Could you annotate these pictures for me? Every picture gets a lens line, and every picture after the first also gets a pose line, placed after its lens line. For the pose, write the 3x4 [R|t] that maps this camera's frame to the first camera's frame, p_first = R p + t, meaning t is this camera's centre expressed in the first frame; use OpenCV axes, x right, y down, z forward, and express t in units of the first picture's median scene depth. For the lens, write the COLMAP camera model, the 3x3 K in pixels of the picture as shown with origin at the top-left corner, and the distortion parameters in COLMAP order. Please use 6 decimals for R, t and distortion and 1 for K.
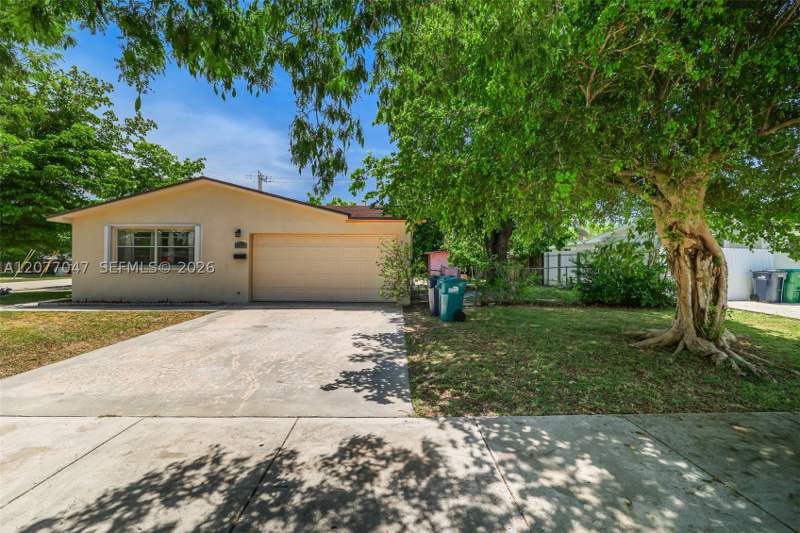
lens RADIAL K [[340.7, 0, 402.2], [0, 340.7, 269.5], [0, 0, 1]] dist [0.002950, 0.000036]
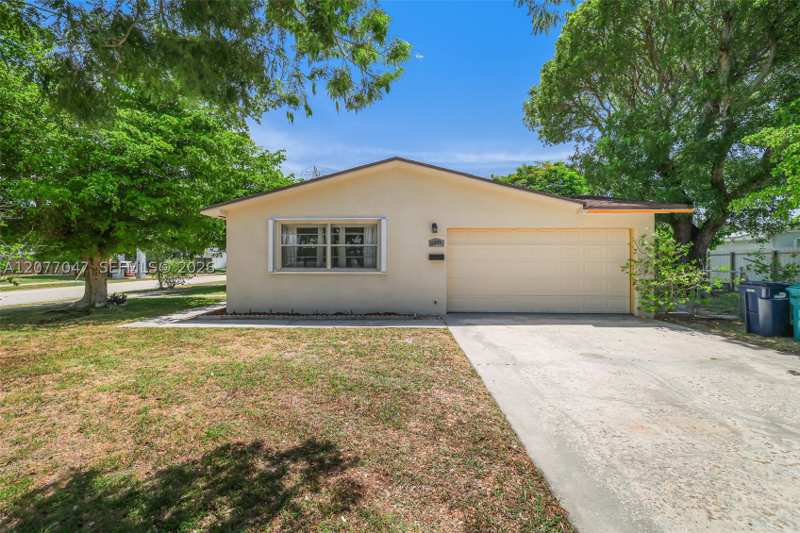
lens RADIAL K [[340.7, 0, 396.2], [0, 340.7, 270.0], [0, 0, 1]] dist [0.002950, 0.000036]
pose [[0.999919, -0.005928, -0.011264, -0.555278], [0.005920, 0.999982, -0.000723, -0.007559], [0.011268, 0.000656, 0.999936, 0.197316]]
